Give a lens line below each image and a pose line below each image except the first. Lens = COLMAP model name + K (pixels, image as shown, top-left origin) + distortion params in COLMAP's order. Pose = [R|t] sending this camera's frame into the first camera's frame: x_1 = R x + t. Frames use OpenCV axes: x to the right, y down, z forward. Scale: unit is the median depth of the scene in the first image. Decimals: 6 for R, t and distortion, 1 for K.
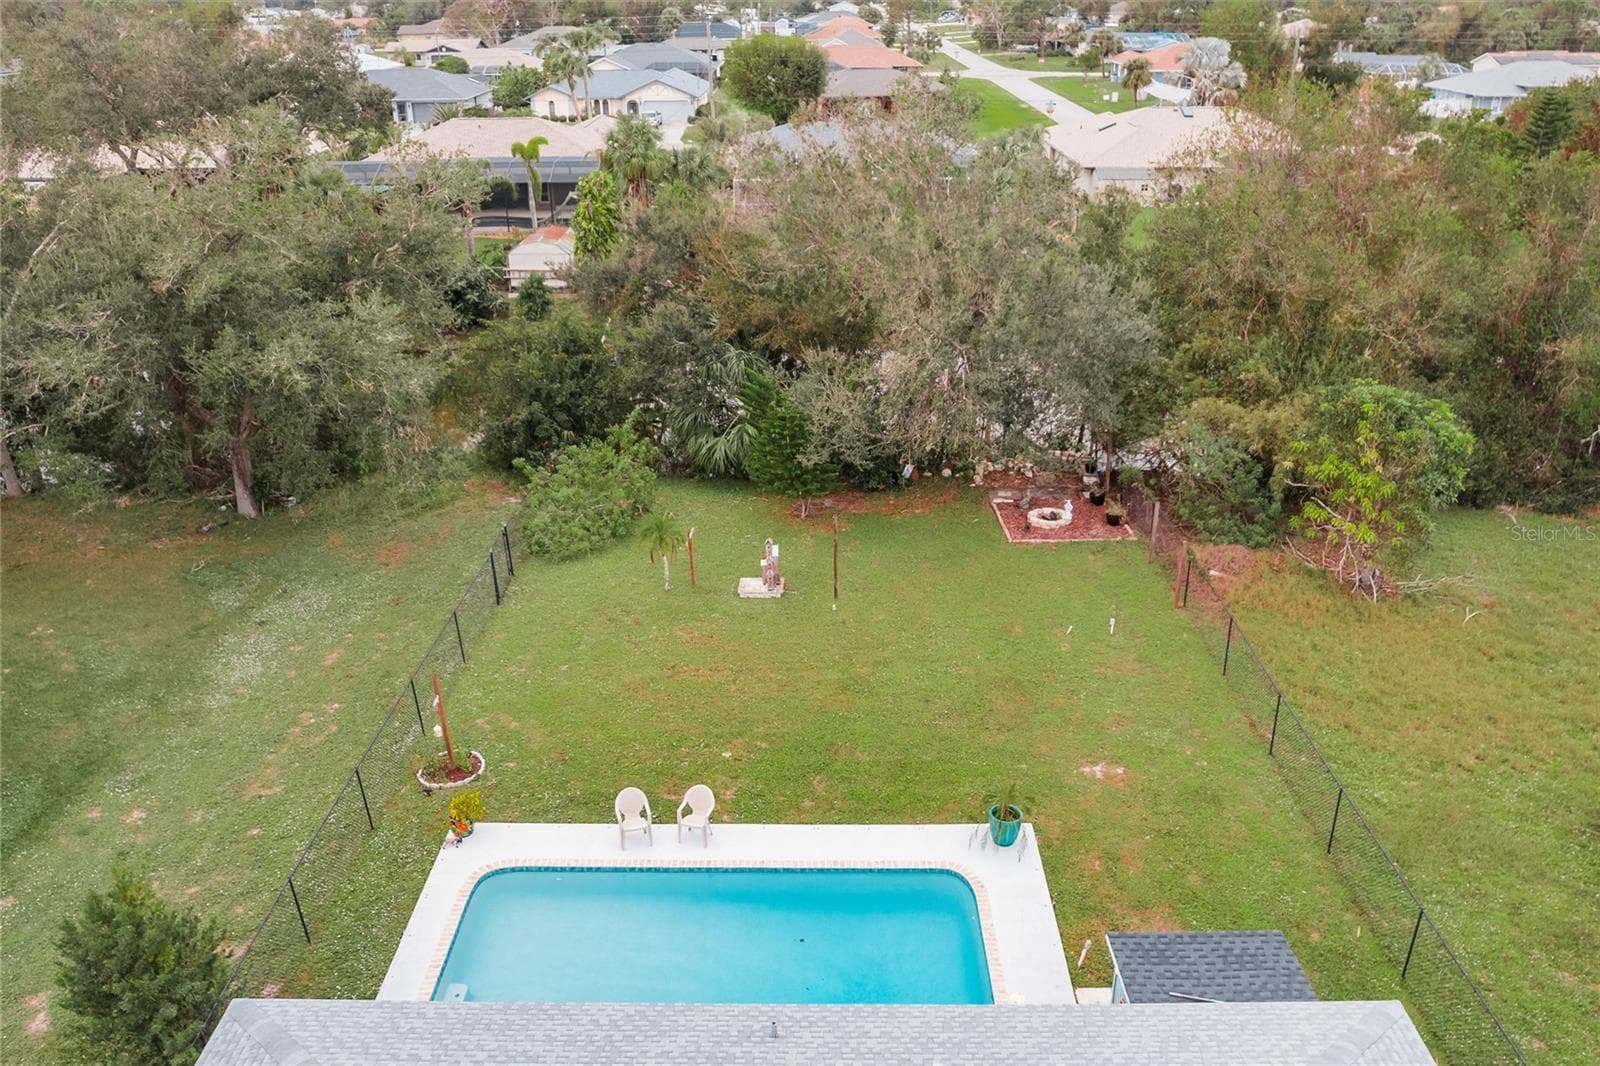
lens RADIAL K [[1236.3, 0, 805.5], [0, 1236.3, 552.8], [0, 0, 1]] dist [-0.072779, 0.062716]
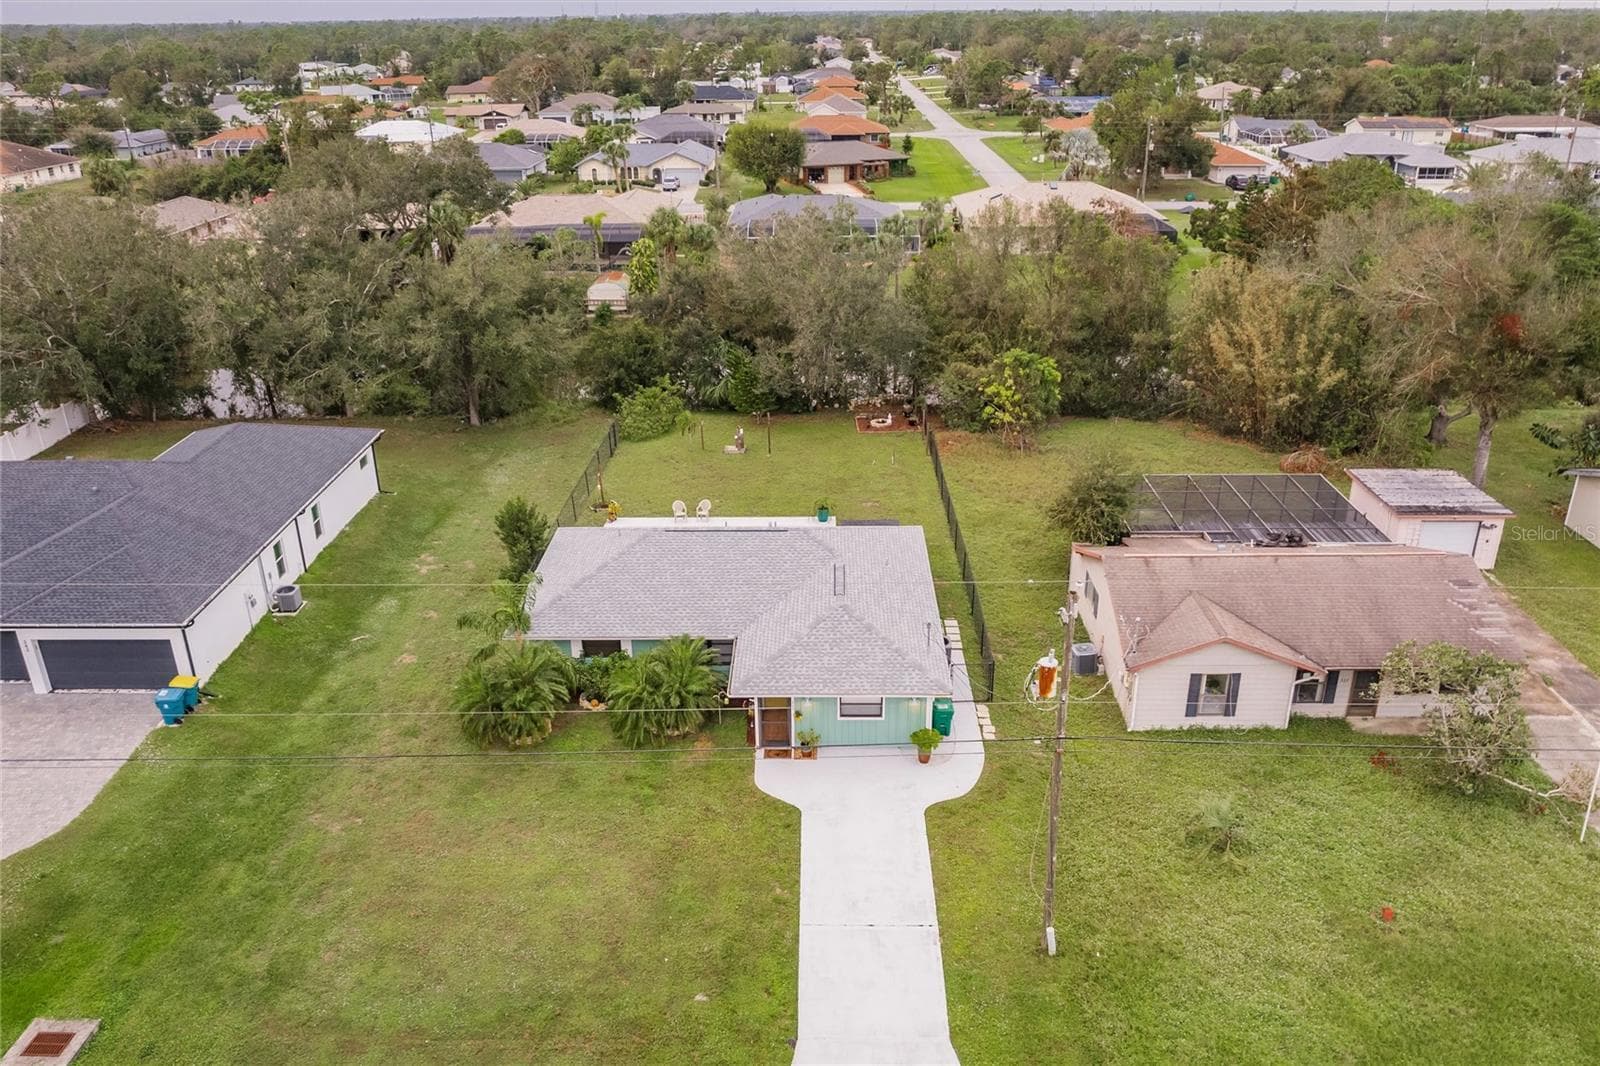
lens RADIAL K [[1202.5, 0, 808.9], [0, 1202.5, 565.7], [0, 0, 1]] dist [-0.065098, 0.047173]
pose [[0.999984, -0.002829, -0.004853, 0.084701], [0.002802, 0.999981, -0.005563, 0.201855], [0.004869, 0.005549, 0.999973, -0.892782]]
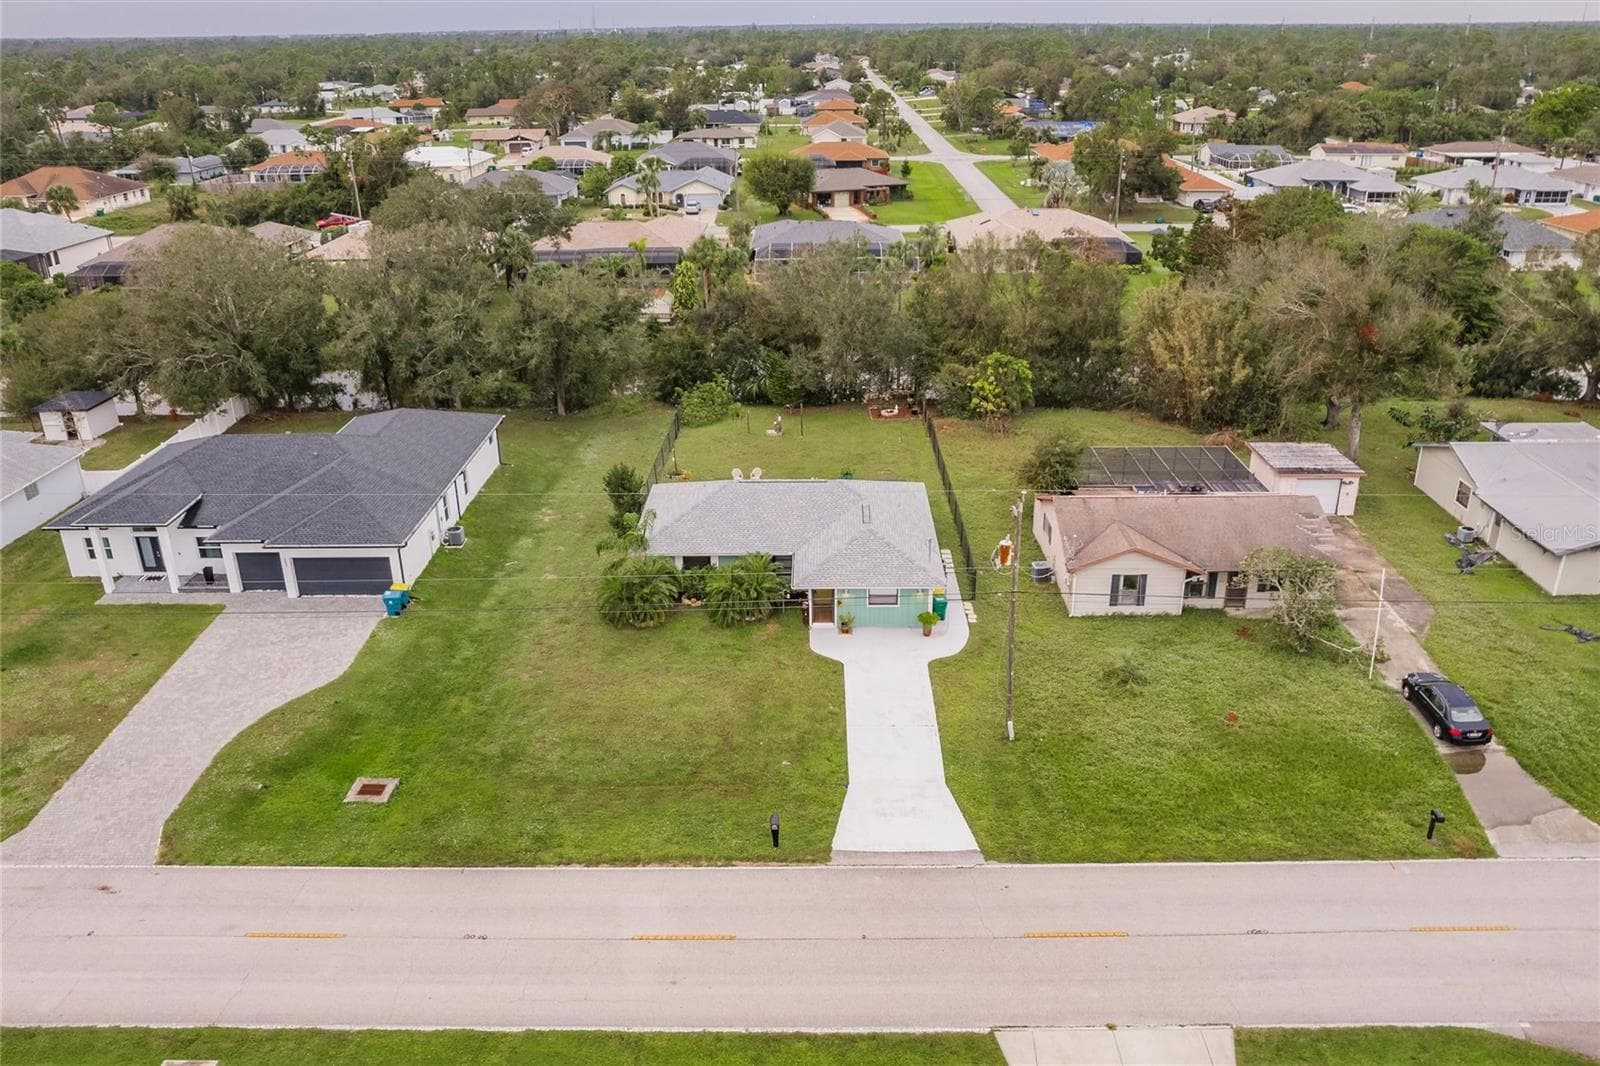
lens RADIAL K [[1202.5, 0, 808.9], [0, 1202.5, 565.7], [0, 0, 1]] dist [-0.065098, 0.047173]
pose [[0.999986, -0.004953, -0.001863, 0.035925], [0.004926, 0.999886, -0.014258, 0.297298], [0.001934, 0.014249, 0.999897, -1.341293]]
